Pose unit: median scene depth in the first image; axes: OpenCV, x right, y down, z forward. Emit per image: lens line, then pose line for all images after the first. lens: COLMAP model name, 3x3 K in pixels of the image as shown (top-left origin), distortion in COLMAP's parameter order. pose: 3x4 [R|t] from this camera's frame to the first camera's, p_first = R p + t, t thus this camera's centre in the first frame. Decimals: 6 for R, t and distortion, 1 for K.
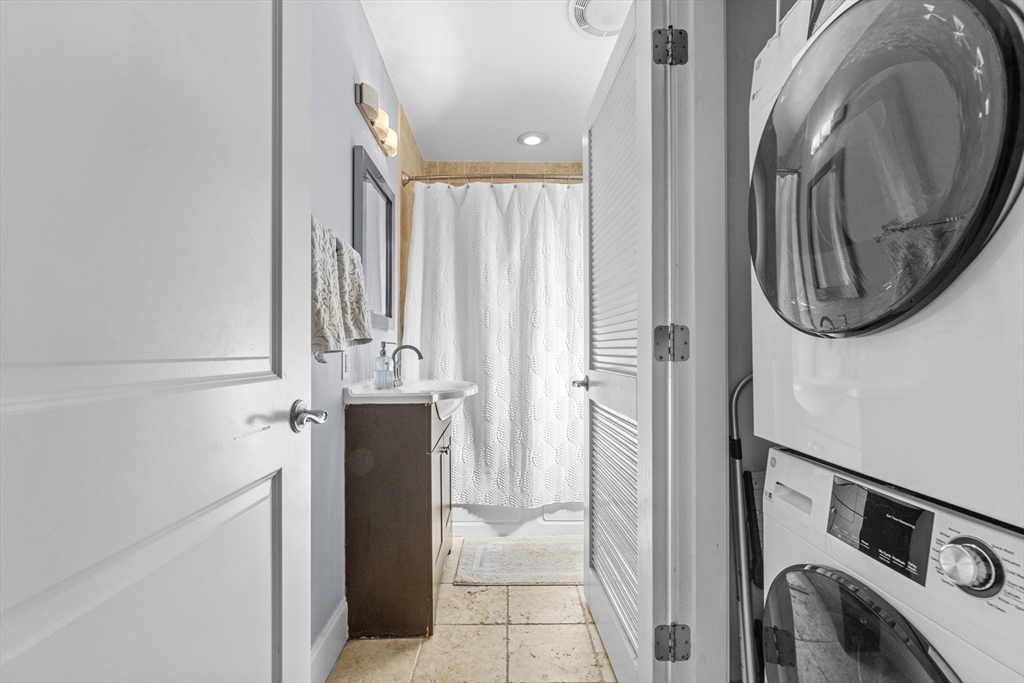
lens RADIAL K [[433.1, 0, 512.0], [0, 433.1, 344.1], [0, 0, 1]] dist [-0.003905, 0.000024]
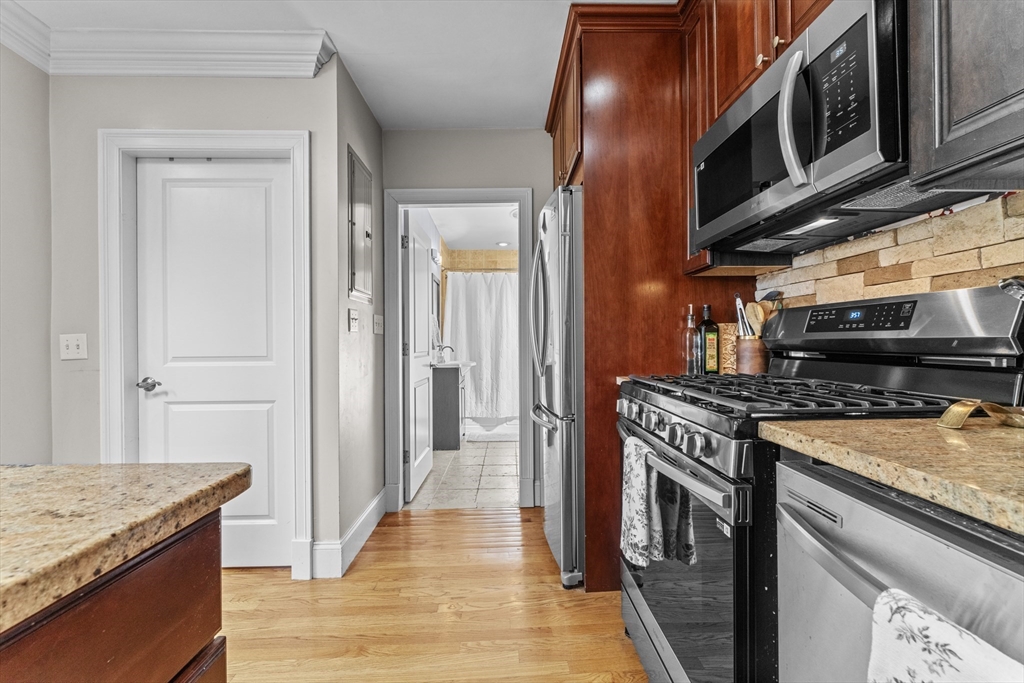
lens RADIAL K [[414.1, 0, 512.6], [0, 414.1, 341.7], [0, 0, 1]] dist [0.000945, -0.001485]
pose [[0.999985, -0.002420, -0.004946, 0.118112], [0.002486, 0.999907, 0.013434, -0.045150], [0.004913, -0.013446, 0.999898, -1.140000]]
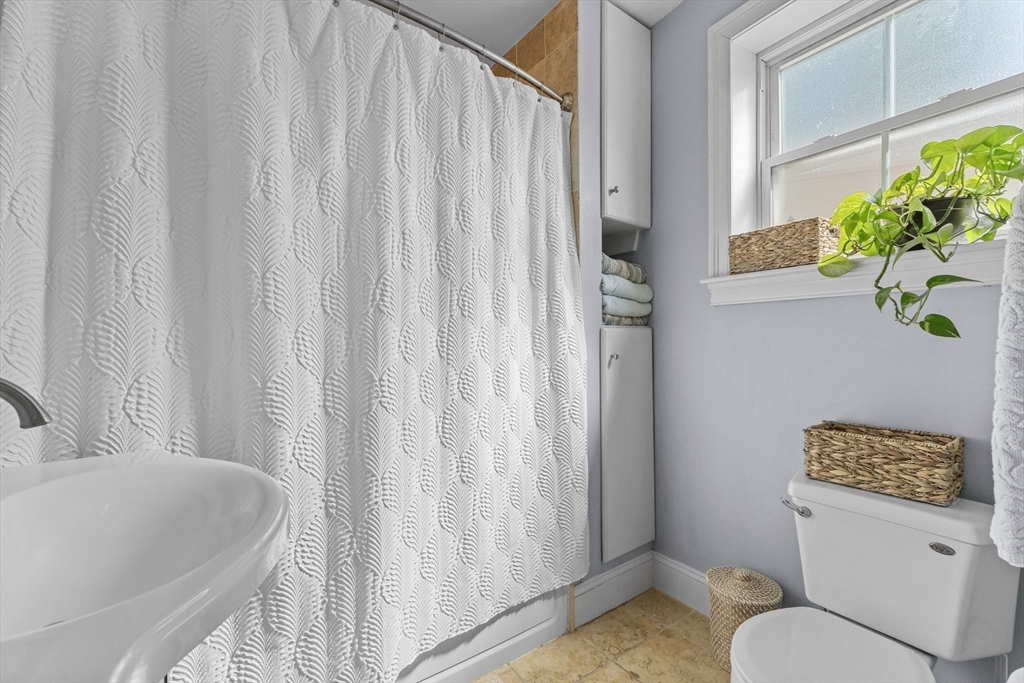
lens RADIAL K [[433.1, 0, 512.3], [0, 433.1, 342.7], [0, 0, 1]] dist [-0.003905, 0.000024]
pose [[0.848306, -0.005578, 0.529477, -0.077736], [-0.006124, 0.999774, 0.020345, -0.017323], [-0.529471, -0.020501, 0.848080, 0.512016]]
